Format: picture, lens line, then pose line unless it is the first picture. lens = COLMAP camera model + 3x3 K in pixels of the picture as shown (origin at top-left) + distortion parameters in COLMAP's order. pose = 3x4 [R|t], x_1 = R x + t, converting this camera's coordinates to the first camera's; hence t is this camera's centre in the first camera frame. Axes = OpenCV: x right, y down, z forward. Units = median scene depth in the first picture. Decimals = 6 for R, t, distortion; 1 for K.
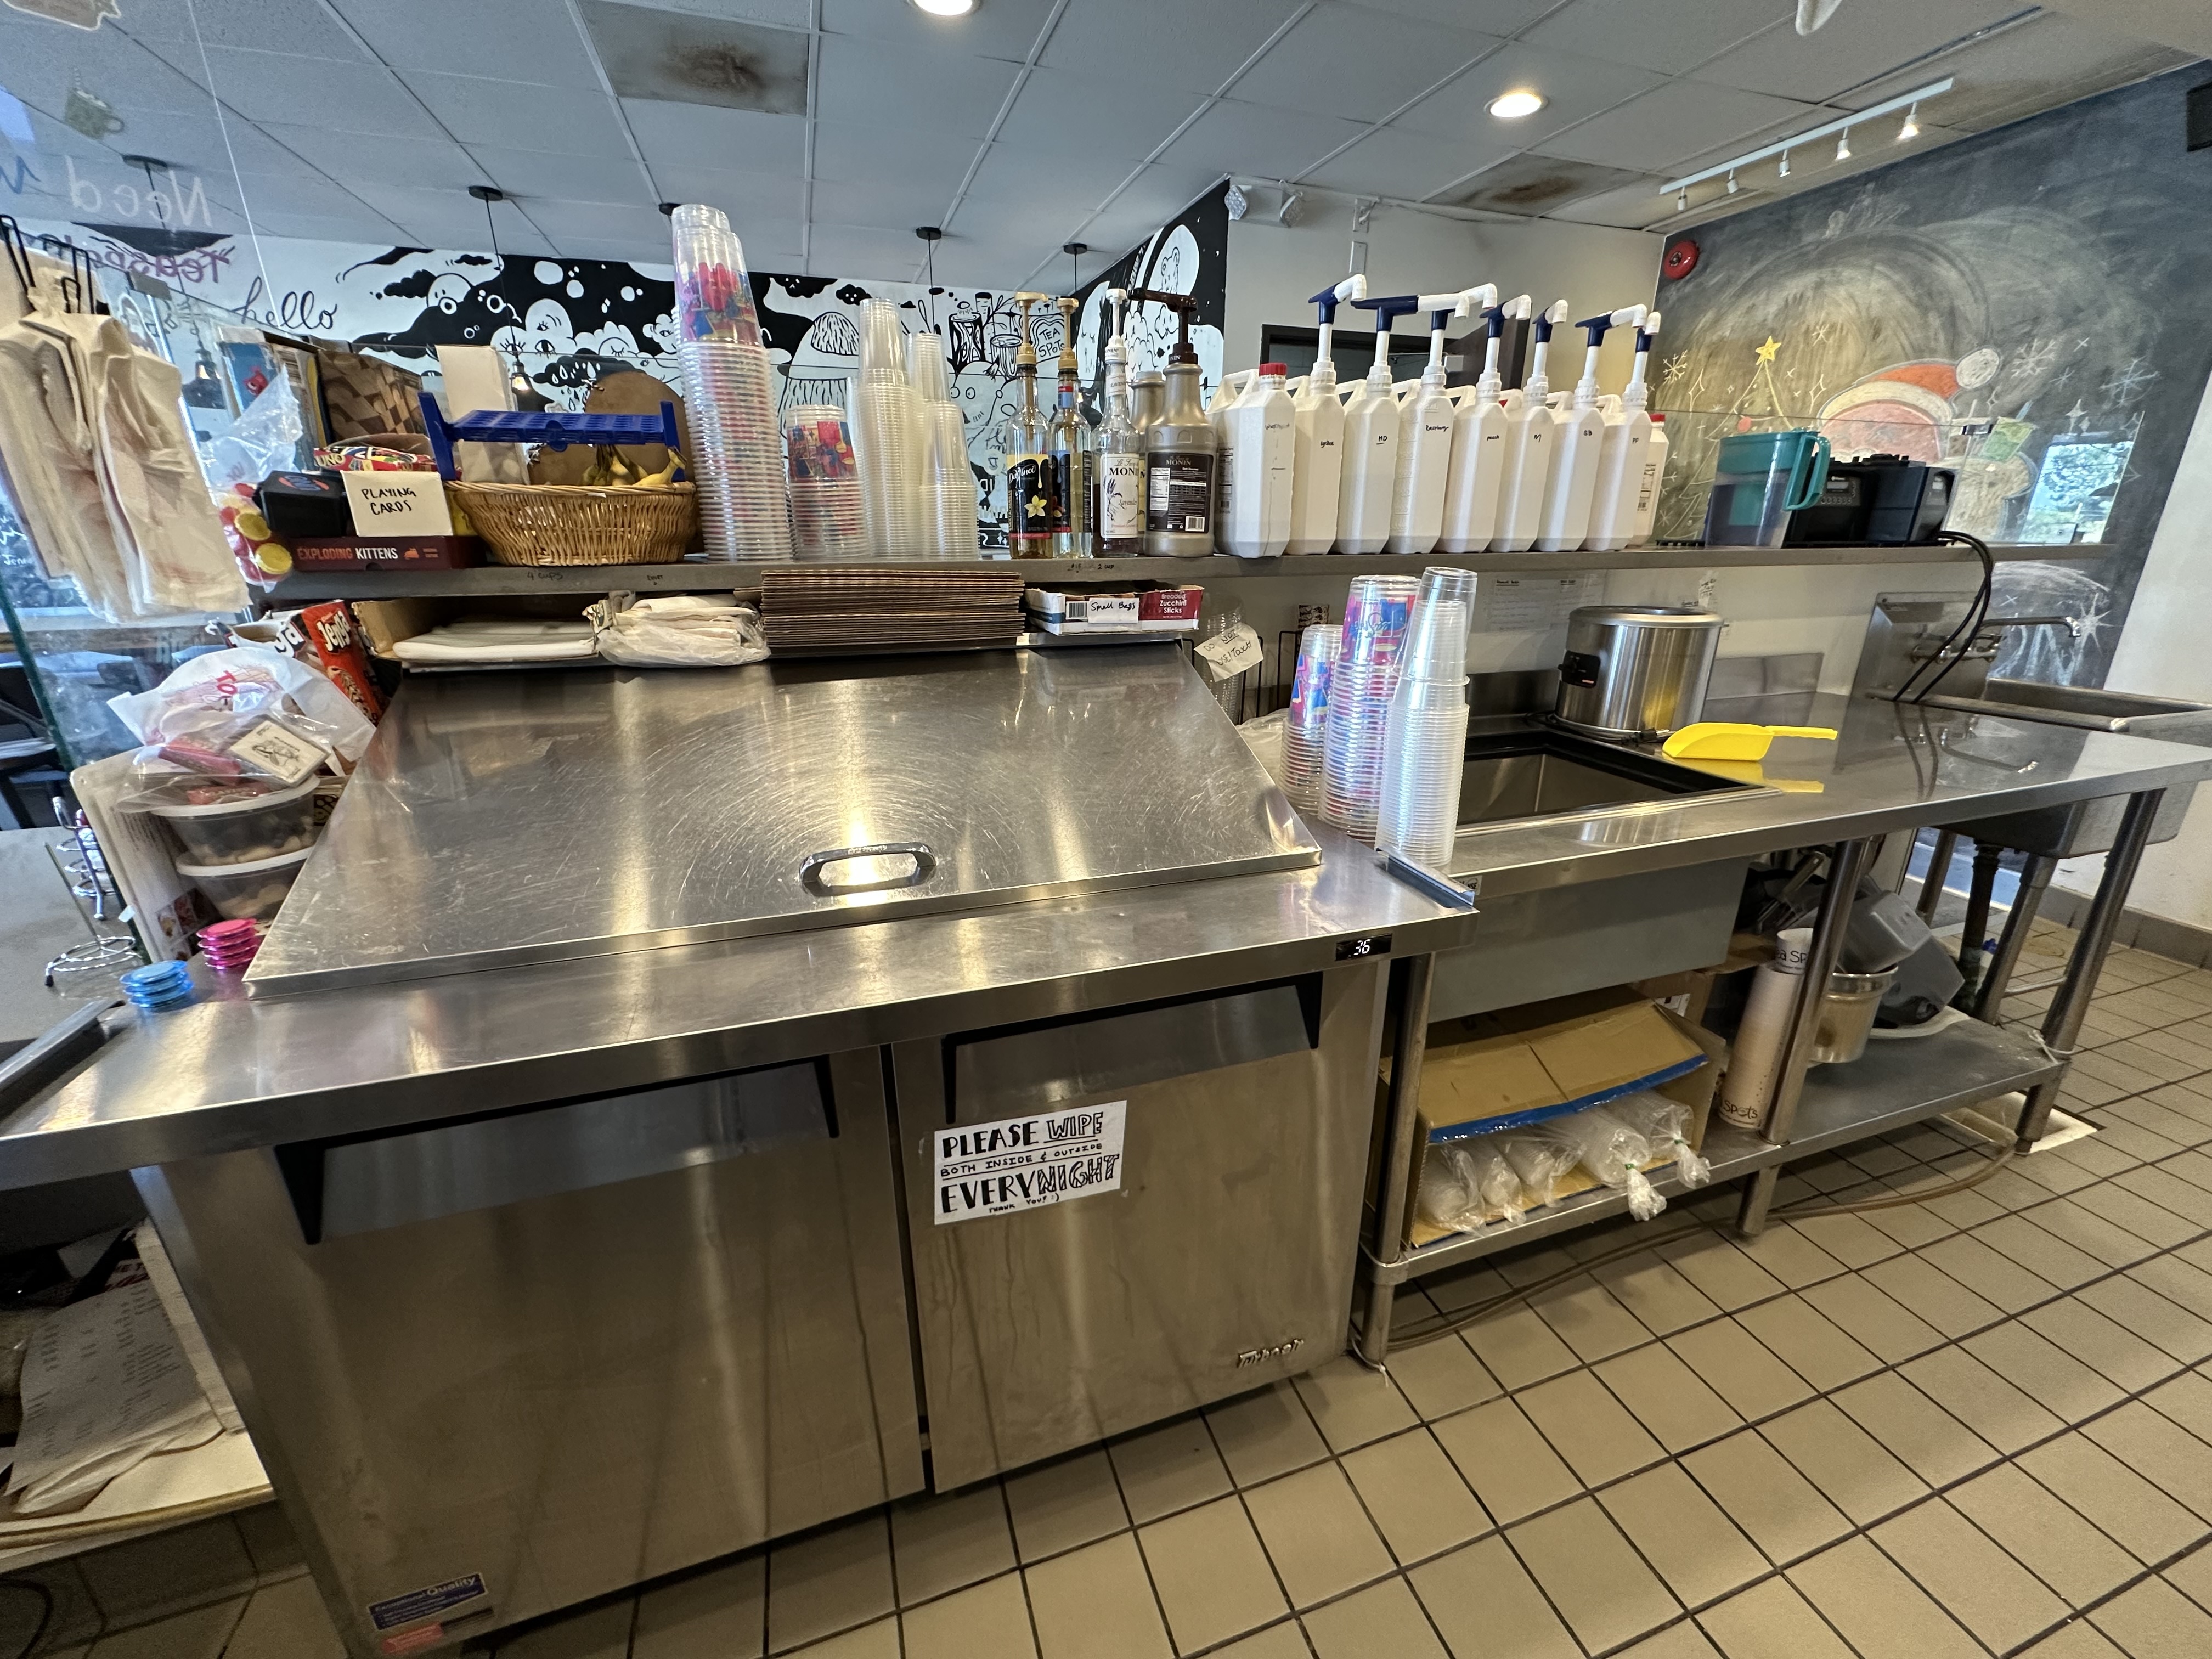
lens RADIAL K [[883.7, 0, 1106.6], [0, 883.7, 831.4], [0, 0, 1]] dist [-0.002591, -0.000222]
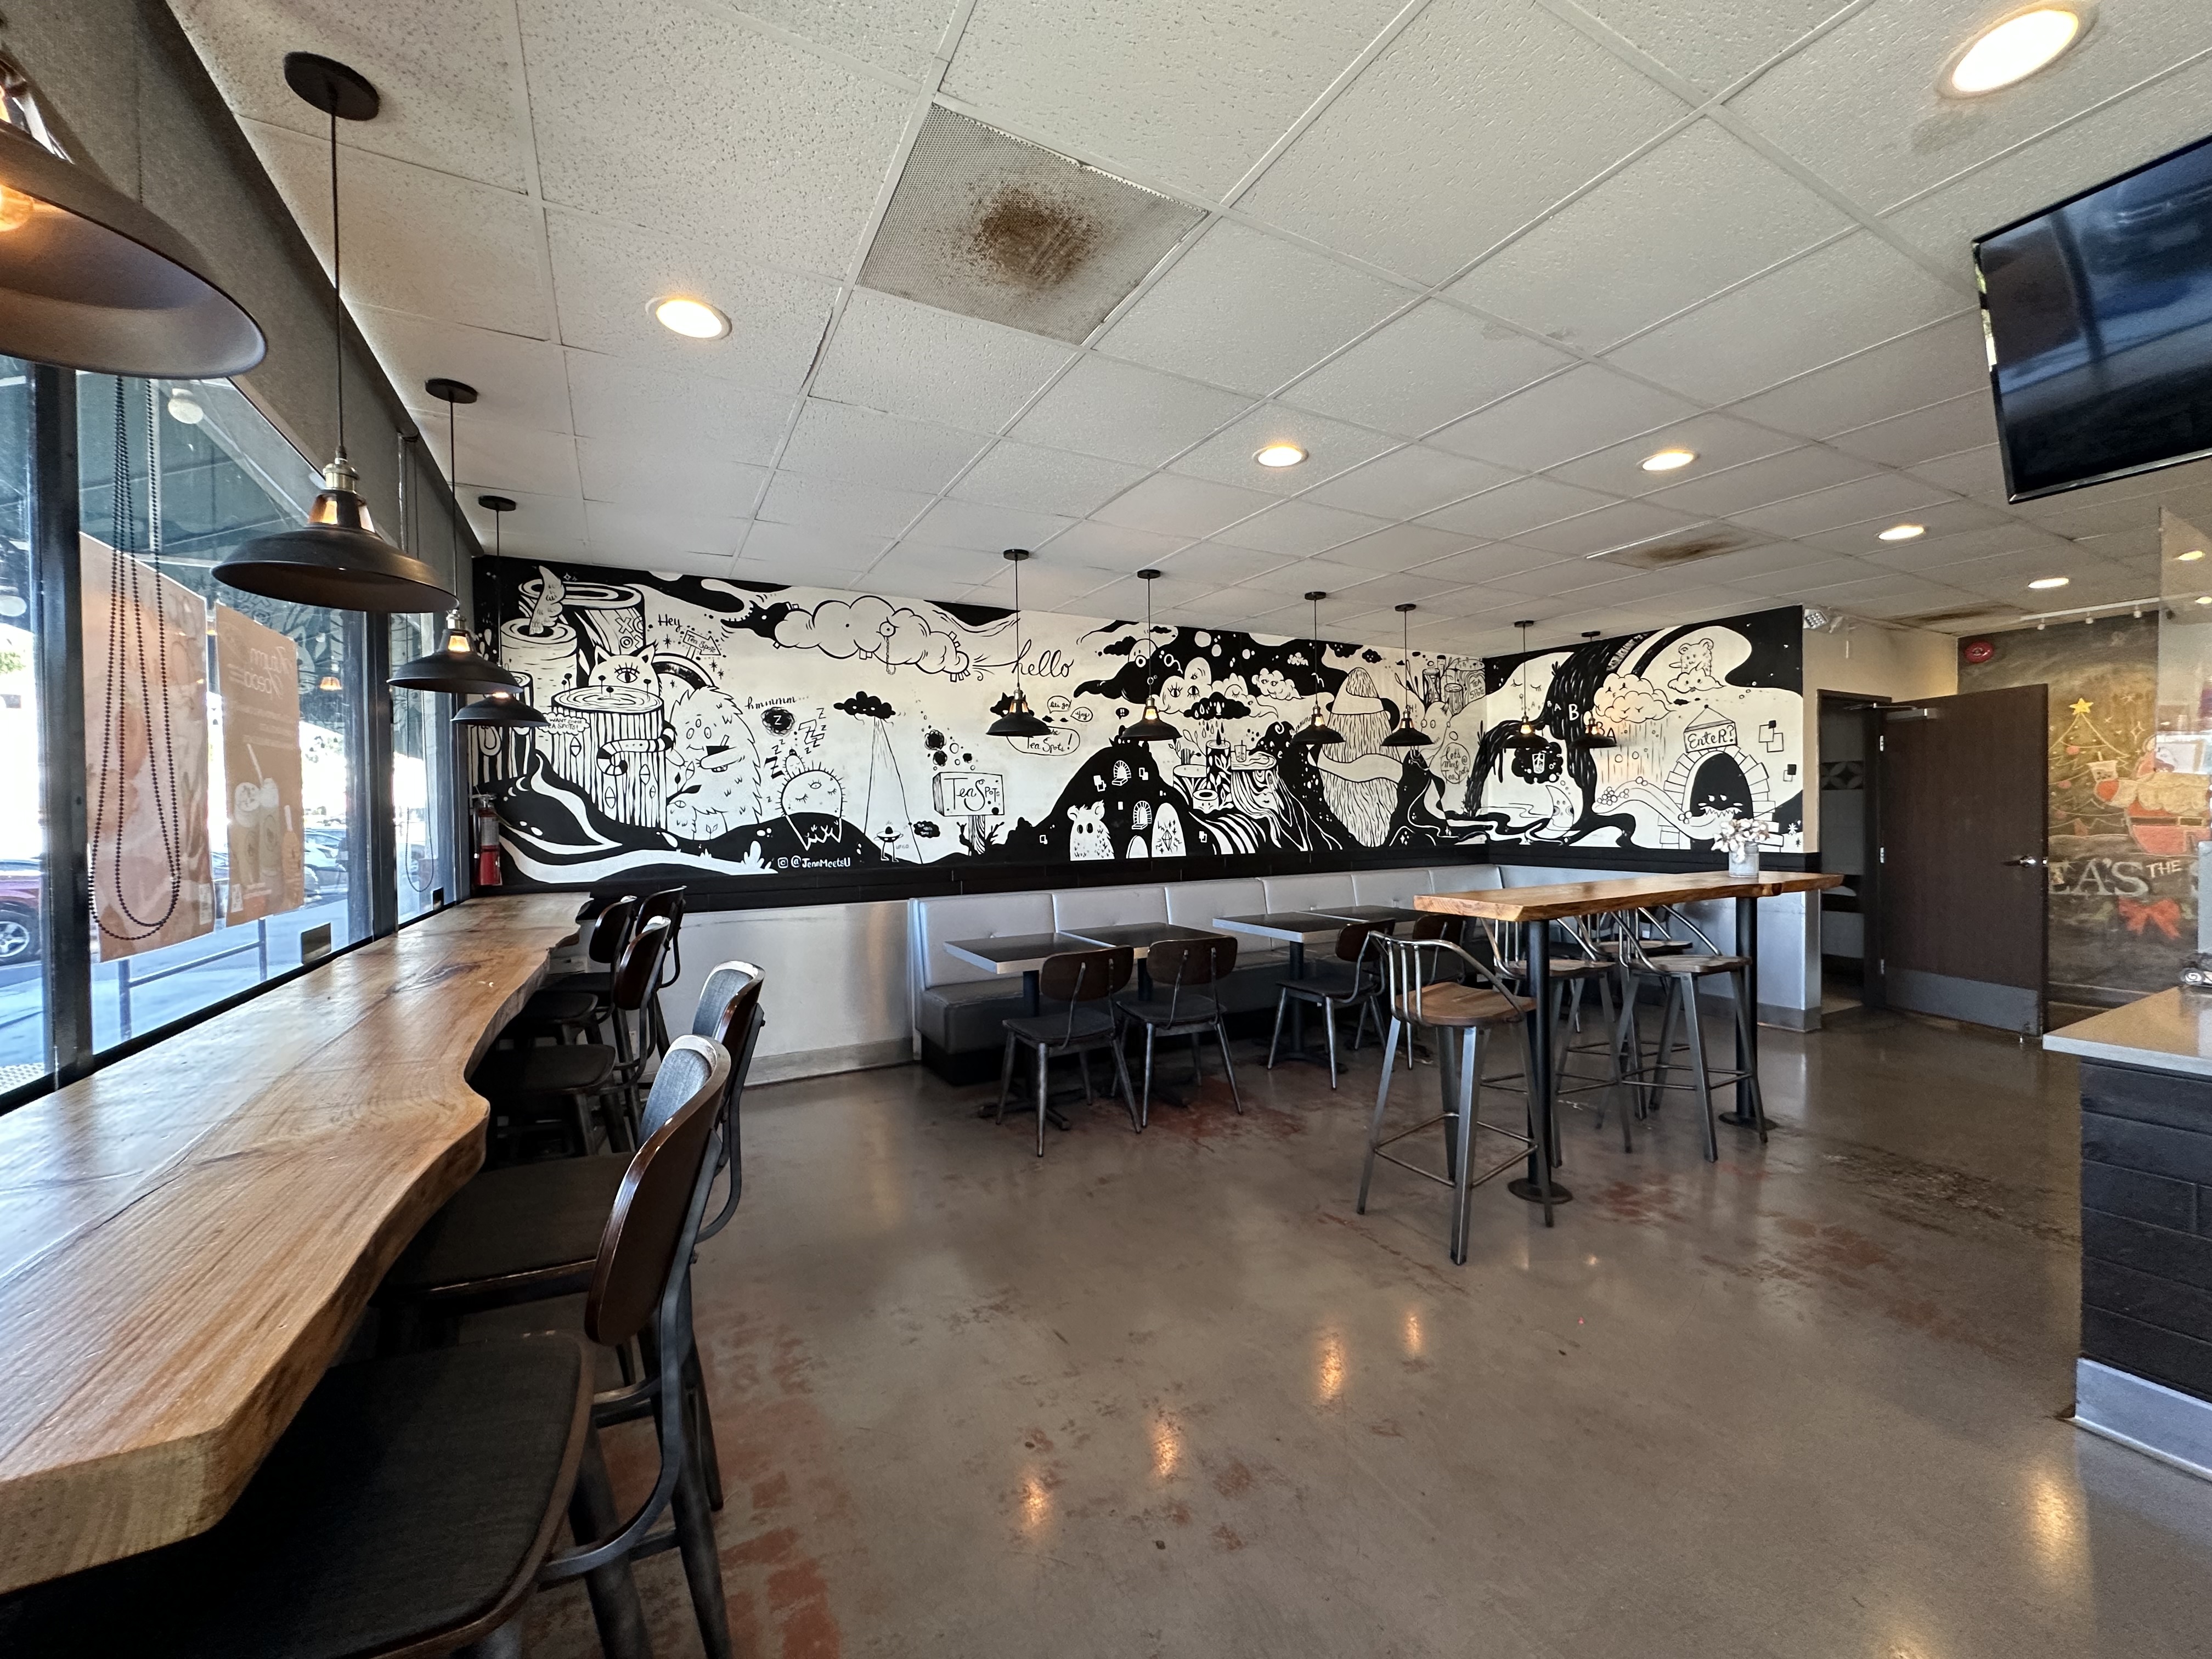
lens RADIAL K [[883.7, 0, 1111.9], [0, 883.7, 827.7], [0, 0, 1]] dist [-0.002591, -0.000222]
pose [[0.983702, -0.017181, 0.178987, -0.988948], [0.073308, 0.947259, -0.311973, 0.015540], [-0.164187, 0.320009, 0.933079, -0.086057]]
